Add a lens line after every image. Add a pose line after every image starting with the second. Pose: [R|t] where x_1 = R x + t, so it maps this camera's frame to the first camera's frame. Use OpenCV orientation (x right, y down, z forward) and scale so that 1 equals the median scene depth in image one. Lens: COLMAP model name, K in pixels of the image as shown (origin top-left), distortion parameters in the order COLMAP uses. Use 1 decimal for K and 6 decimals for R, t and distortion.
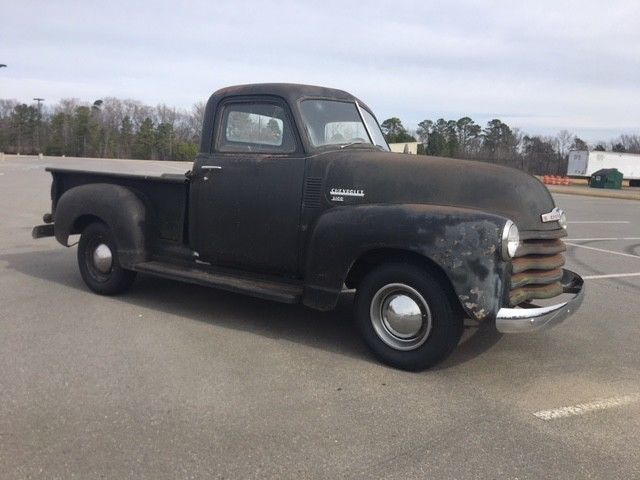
lens RADIAL K [[538.9, 0, 307.5], [0, 538.9, 230.1], [0, 0, 1]] dist [0.070832, -0.114719]
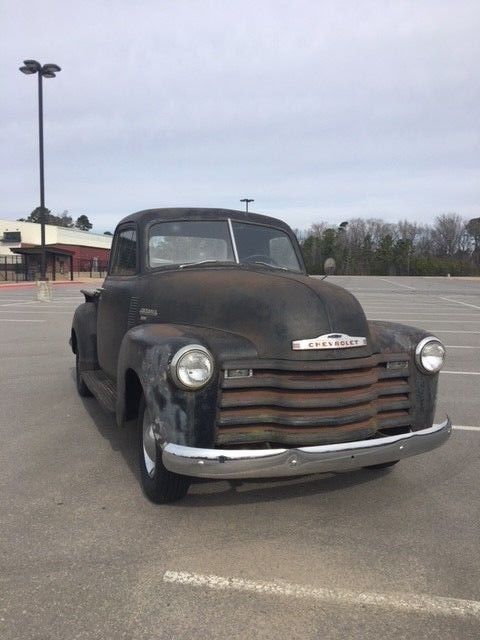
lens RADIAL K [[538.9, 0, 240.8], [0, 538.9, 306.1], [0, 0, 1]] dist [0.070832, -0.114719]
pose [[0.843603, 0.003619, -0.536956, 0.708996], [-0.042424, 0.997301, -0.059929, -0.024945], [0.535289, 0.073336, 0.841479, 0.225373]]
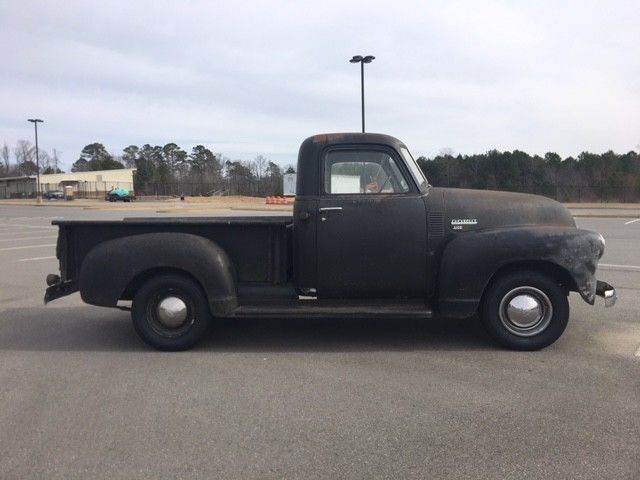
lens RADIAL K [[538.9, 0, 307.5], [0, 538.9, 230.1], [0, 0, 1]] dist [0.070832, -0.114719]
pose [[0.860534, -0.081417, 0.502845, -0.821969], [0.104061, 0.994424, -0.017074, -0.062714], [-0.498651, 0.067019, 0.864208, 0.081722]]
